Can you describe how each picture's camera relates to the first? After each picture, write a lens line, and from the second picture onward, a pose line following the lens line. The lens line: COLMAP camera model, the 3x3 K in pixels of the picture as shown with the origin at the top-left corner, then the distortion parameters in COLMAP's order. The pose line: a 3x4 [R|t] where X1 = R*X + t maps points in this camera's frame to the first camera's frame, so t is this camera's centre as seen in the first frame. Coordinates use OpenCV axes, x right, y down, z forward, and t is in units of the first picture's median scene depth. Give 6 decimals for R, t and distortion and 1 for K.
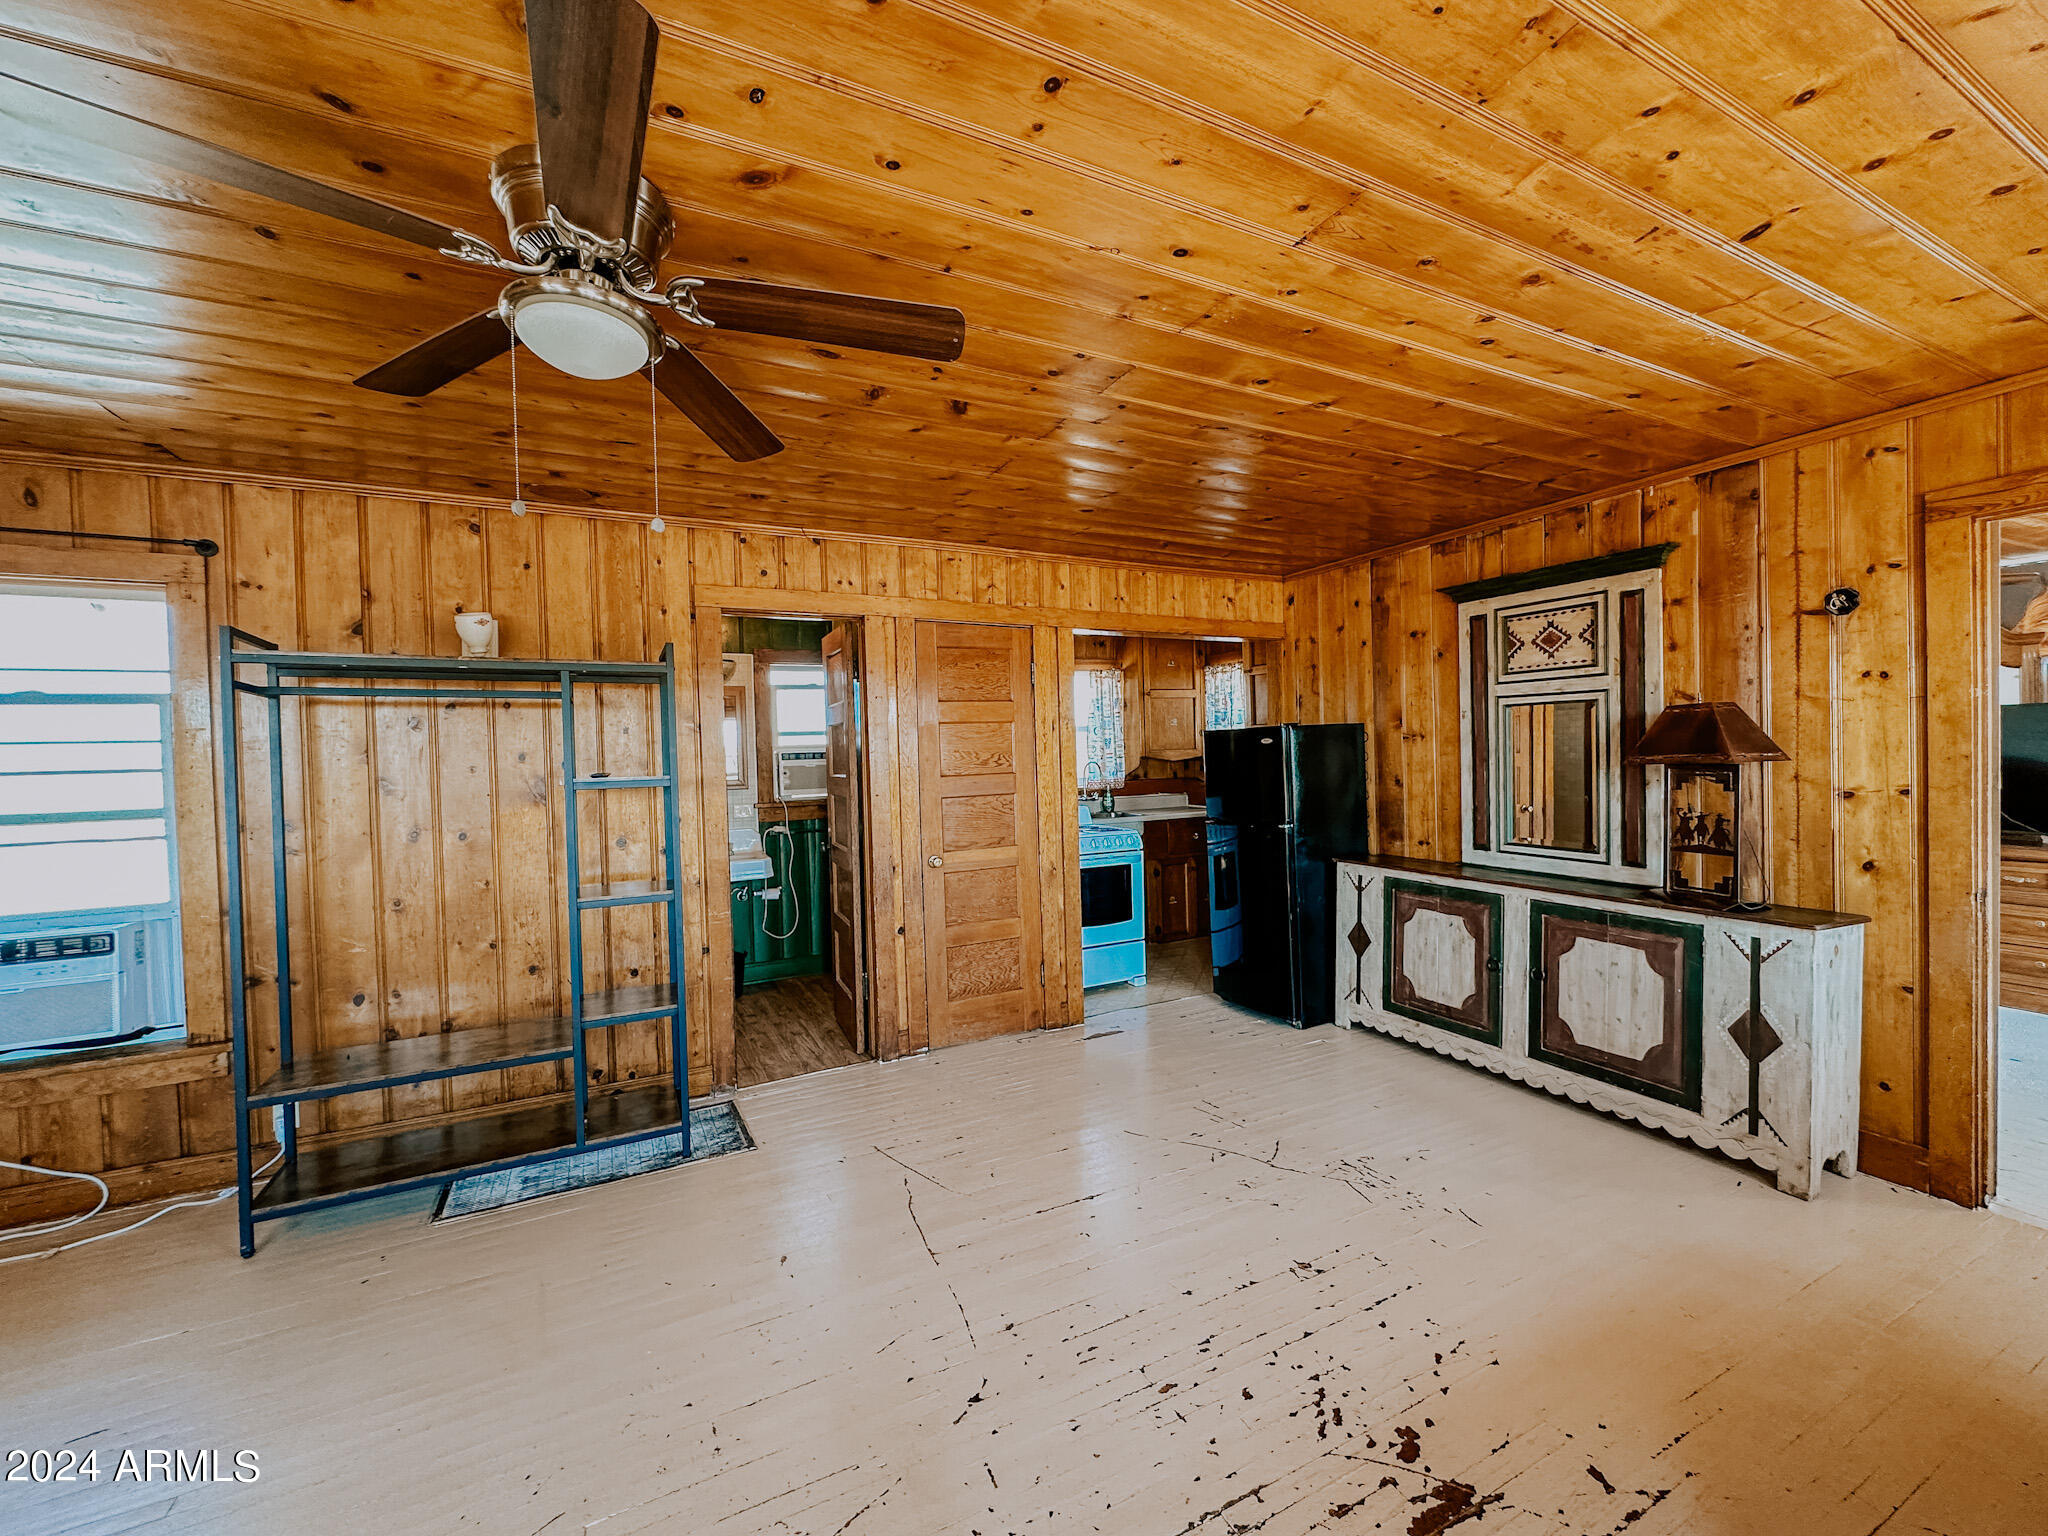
lens RADIAL K [[819.2, 0, 1024.0], [0, 819.2, 768.0], [0, 0, 1]] dist [-0.001512, 0.000168]
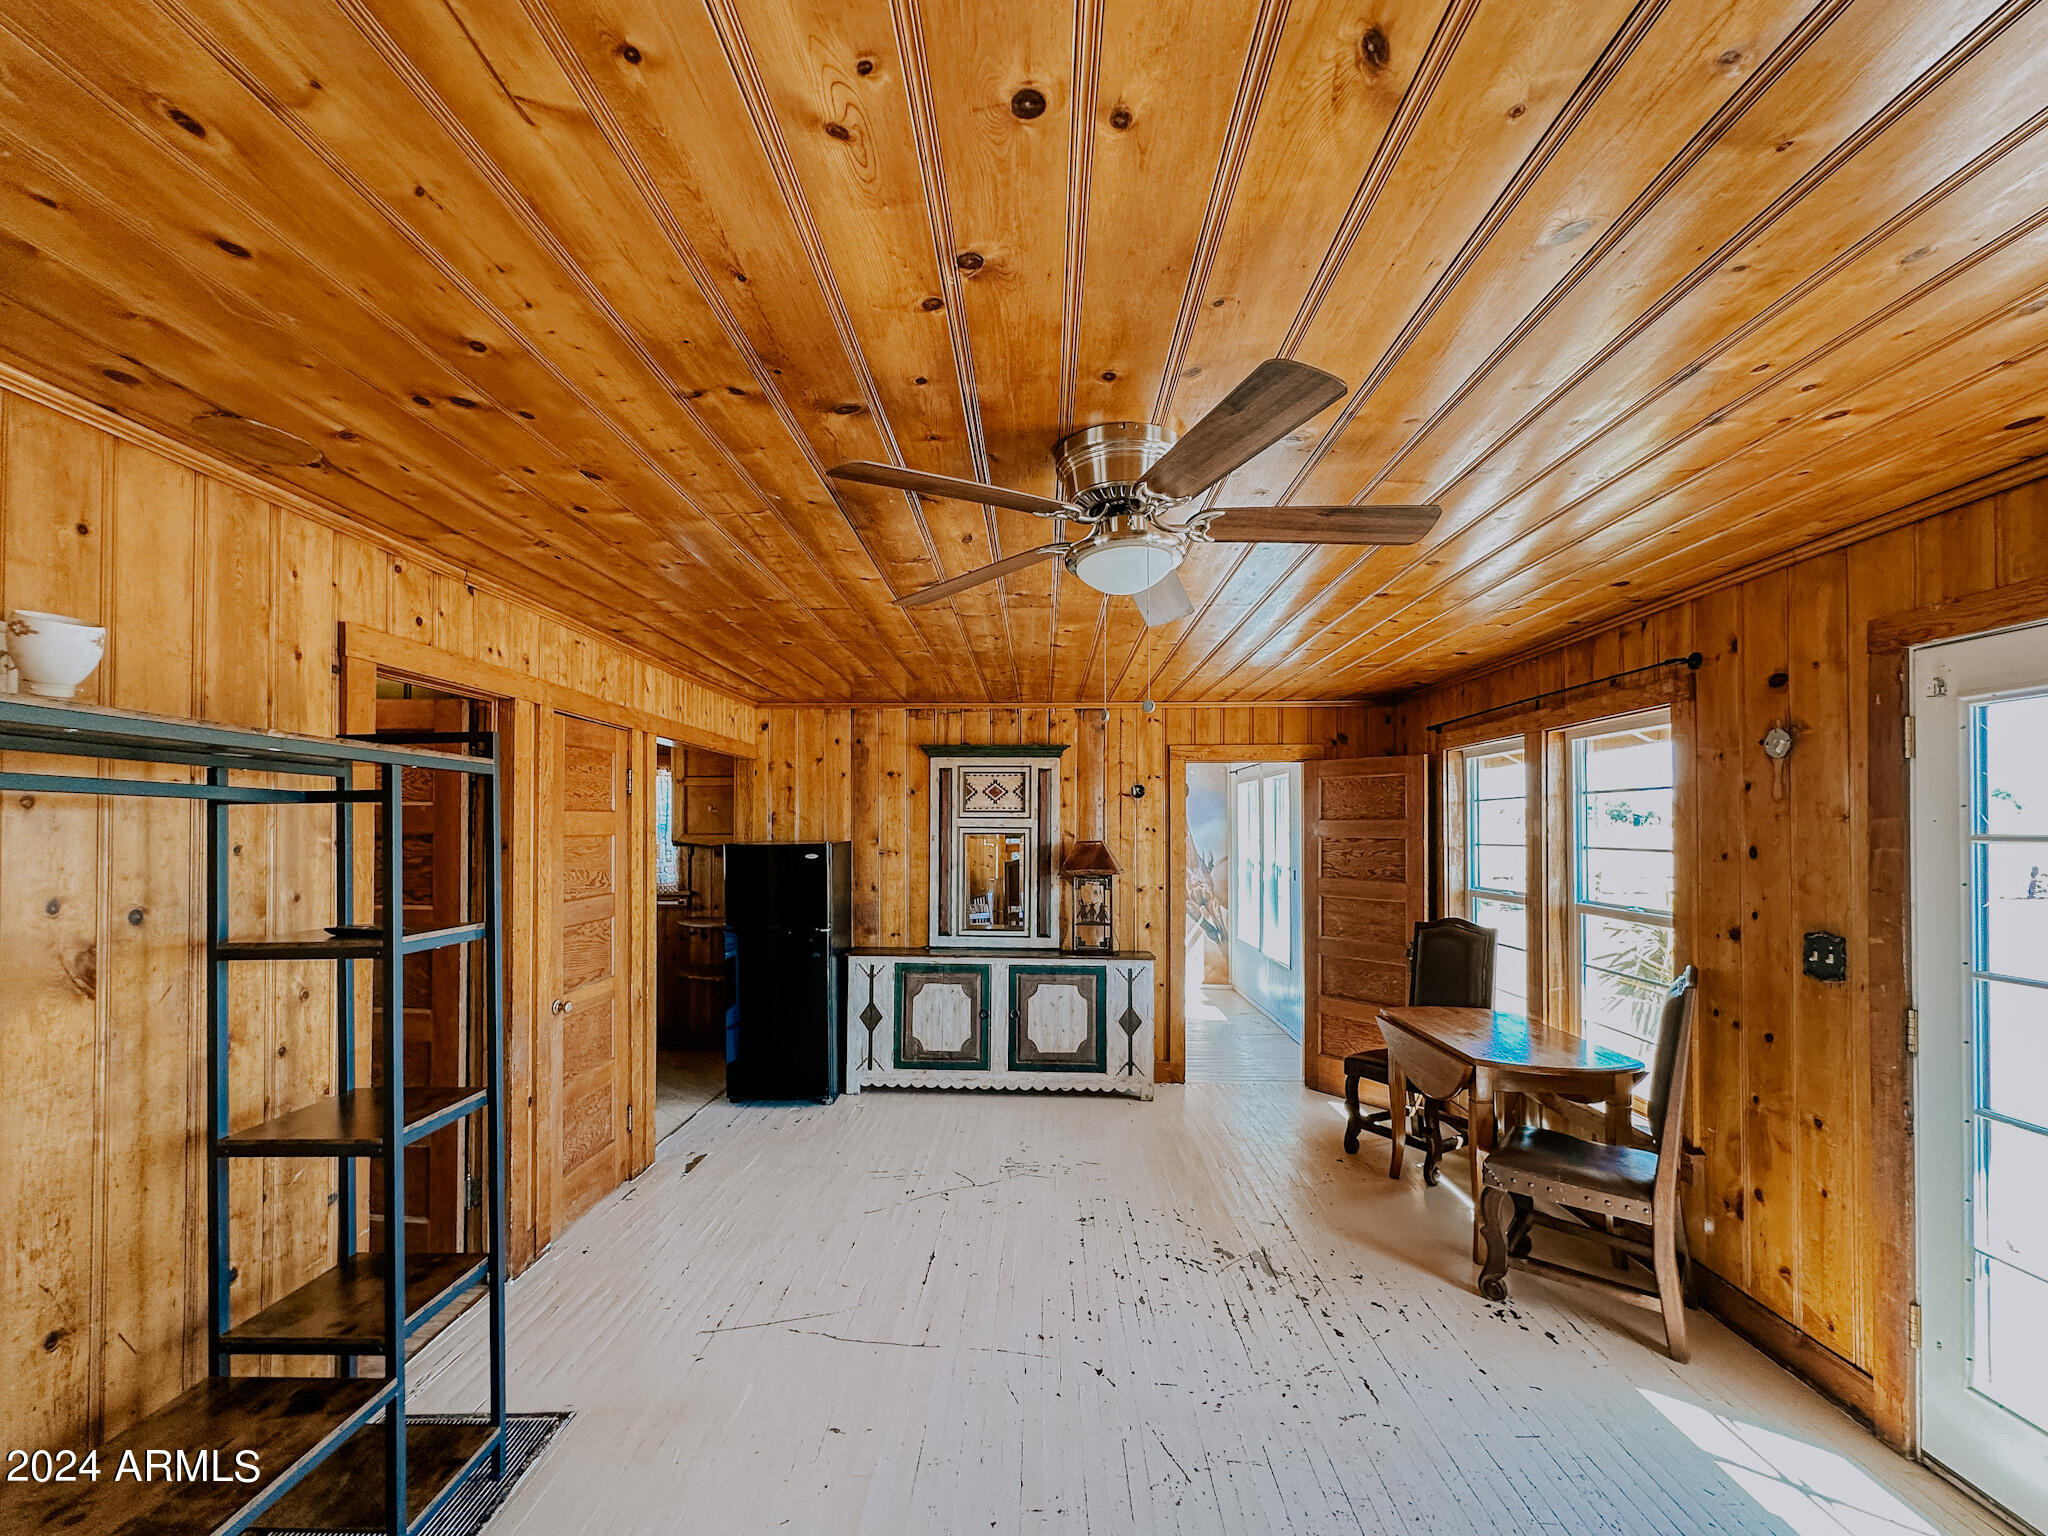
lens RADIAL K [[843.1, 0, 1004.9], [0, 843.1, 820.1], [0, 0, 1]] dist [0.000014, -0.000038]
pose [[0.487846, 0.035444, 0.872210, -0.635339], [0.004502, 0.999060, -0.043117, -0.033519], [-0.872918, 0.024961, 0.487228, 0.204018]]
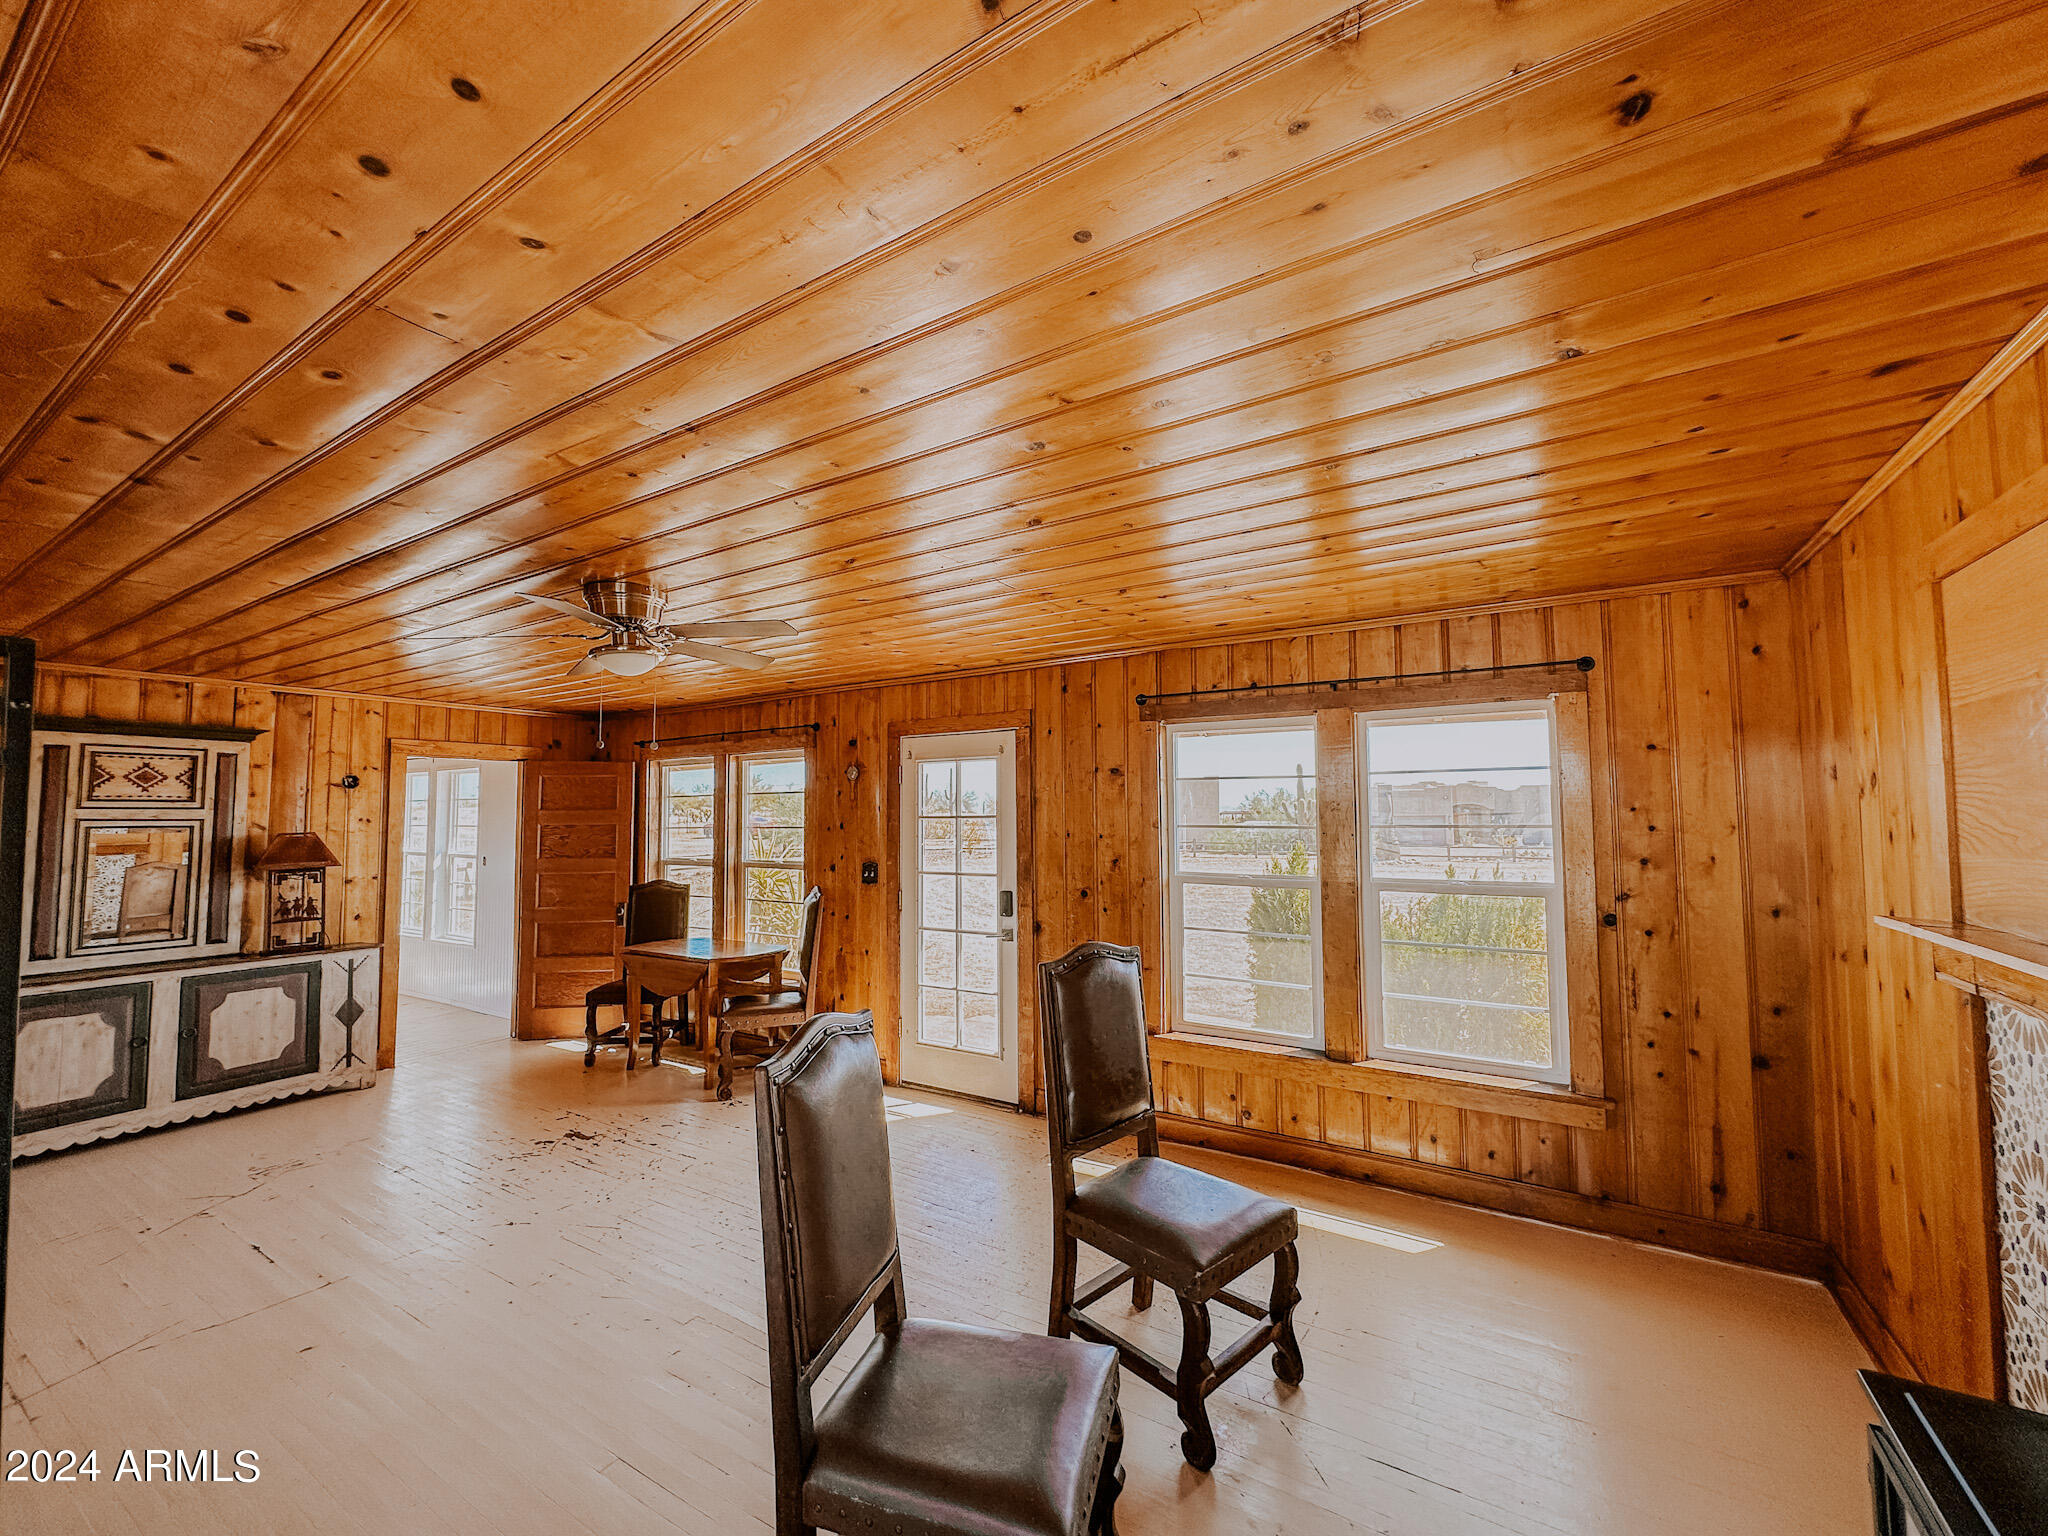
lens RADIAL K [[819.2, 0, 1024.0], [0, 819.2, 768.0], [0, 0, 1]] dist [-0.001512, 0.000168]
pose [[-0.525532, 0.081043, 0.846905, -1.039746], [0.041727, 0.996710, -0.069485, -0.023144], [-0.849750, -0.001178, -0.527185, 0.459437]]
